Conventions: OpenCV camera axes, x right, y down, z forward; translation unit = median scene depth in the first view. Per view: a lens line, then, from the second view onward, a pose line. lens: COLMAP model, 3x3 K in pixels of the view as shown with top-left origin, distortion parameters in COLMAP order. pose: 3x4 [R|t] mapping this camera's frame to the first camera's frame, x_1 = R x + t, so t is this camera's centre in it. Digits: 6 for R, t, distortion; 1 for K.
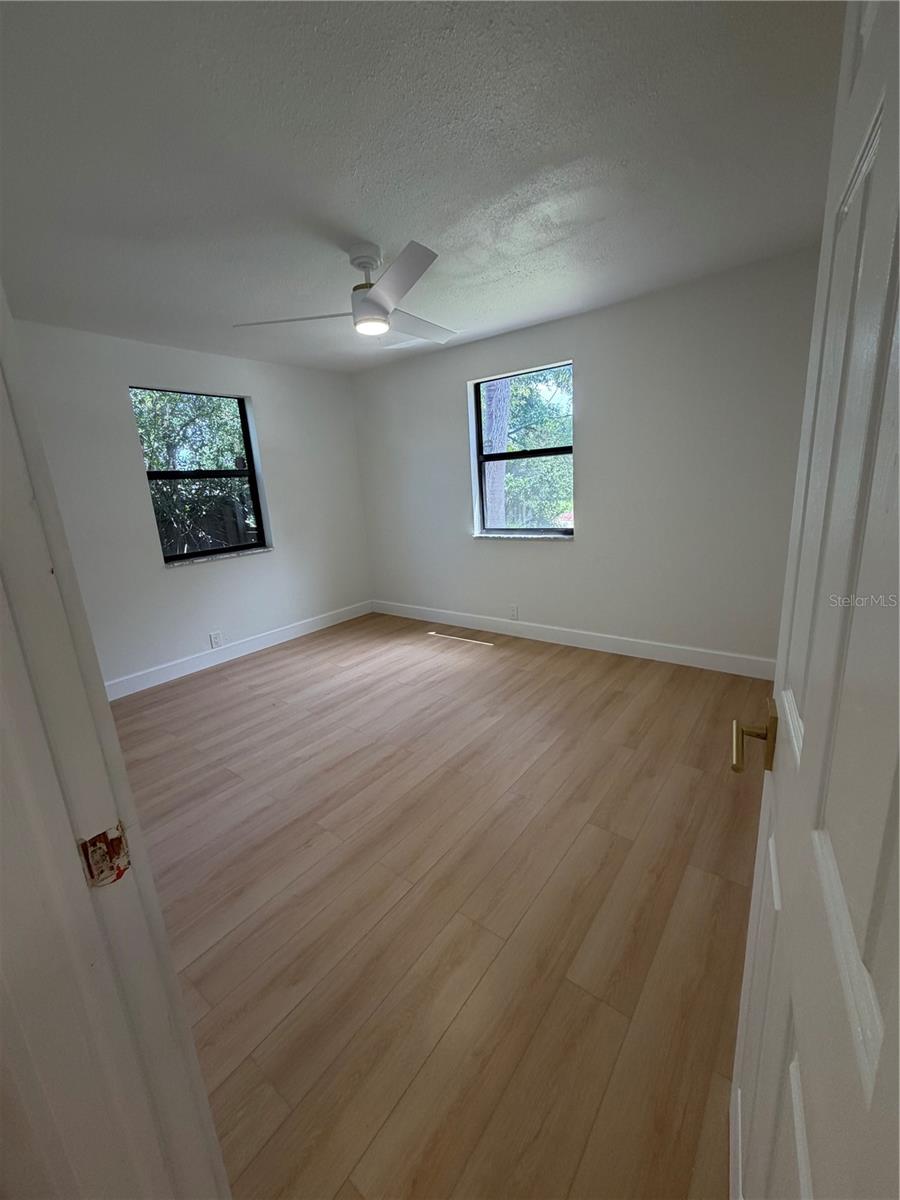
lens RADIAL K [[477.5, 0, 449.2], [0, 477.5, 599.0], [0, 0, 1]] dist [-0.002020, 0.000470]
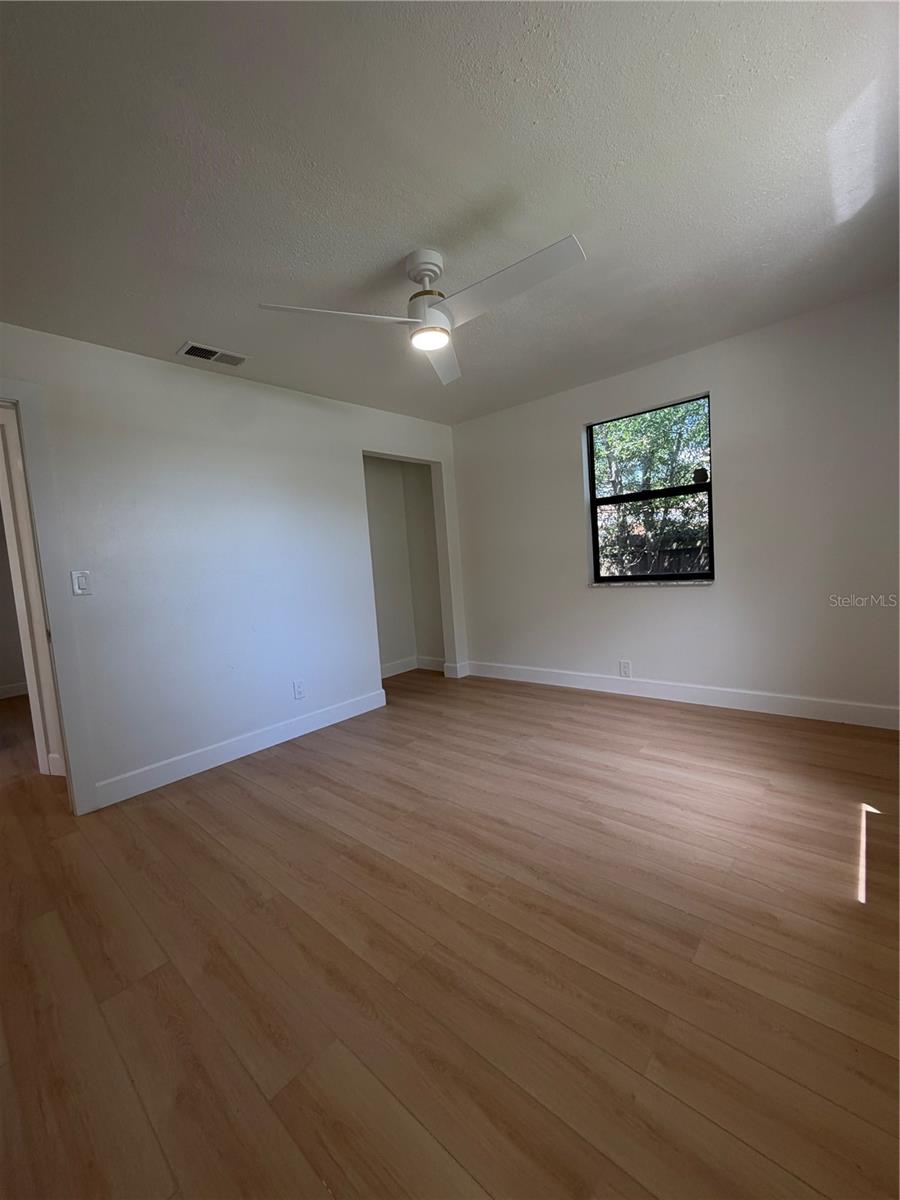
lens RADIAL K [[477.5, 0, 449.2], [0, 477.5, 599.0], [0, 0, 1]] dist [-0.002020, 0.000470]
pose [[-0.068395, 0.148941, -0.986478, 0.513470], [-0.160146, 0.974332, 0.158210, -0.163848], [0.984721, 0.168801, -0.042787, 0.759280]]
